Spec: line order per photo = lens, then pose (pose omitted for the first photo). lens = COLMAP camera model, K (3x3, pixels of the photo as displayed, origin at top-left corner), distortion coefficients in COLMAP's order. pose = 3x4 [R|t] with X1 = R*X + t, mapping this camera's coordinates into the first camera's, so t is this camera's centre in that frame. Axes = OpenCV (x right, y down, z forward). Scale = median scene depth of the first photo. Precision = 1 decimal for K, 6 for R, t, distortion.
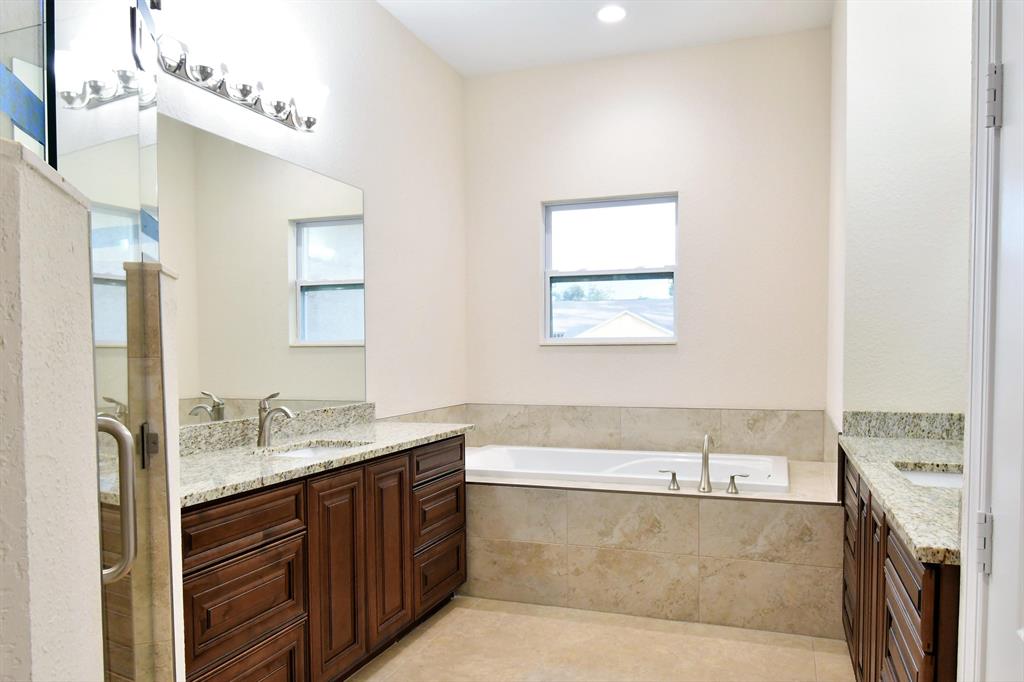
lens RADIAL K [[725.5, 0, 512.0], [0, 725.5, 341.0], [0, 0, 1]] dist [0.000793, 0.000428]
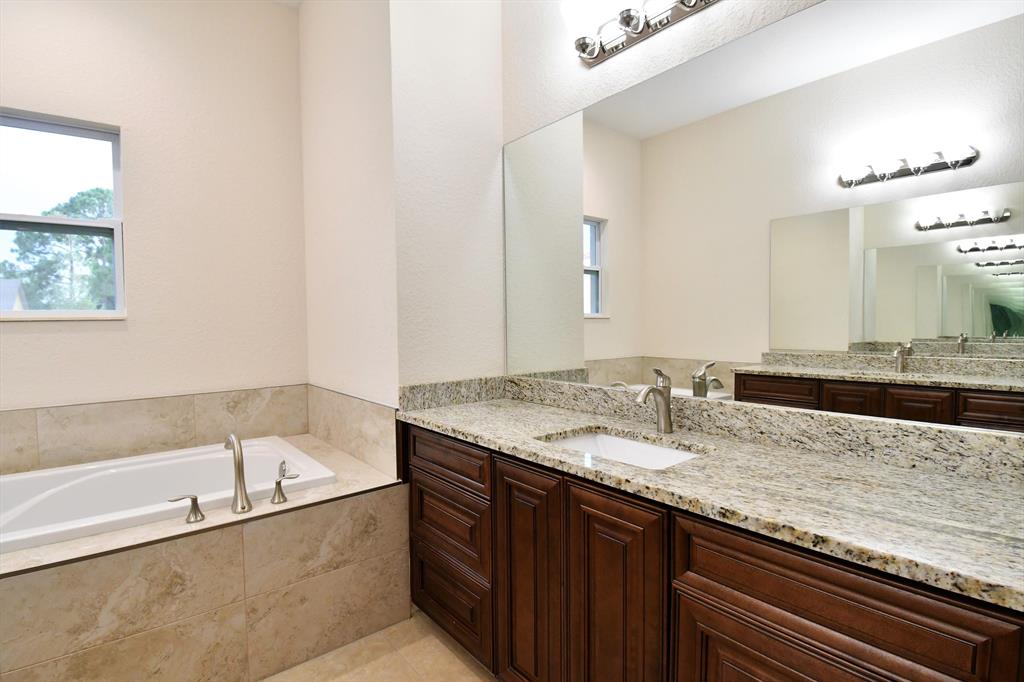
lens RADIAL K [[489.4, 0, 498.6], [0, 489.4, 339.6], [0, 0, 1]] dist [0.017928, -0.025331]
pose [[0.513756, -0.034331, 0.857249, -0.034442], [0.002088, 0.999246, 0.038766, 0.008028], [-0.857934, -0.018126, 0.513440, 0.517811]]
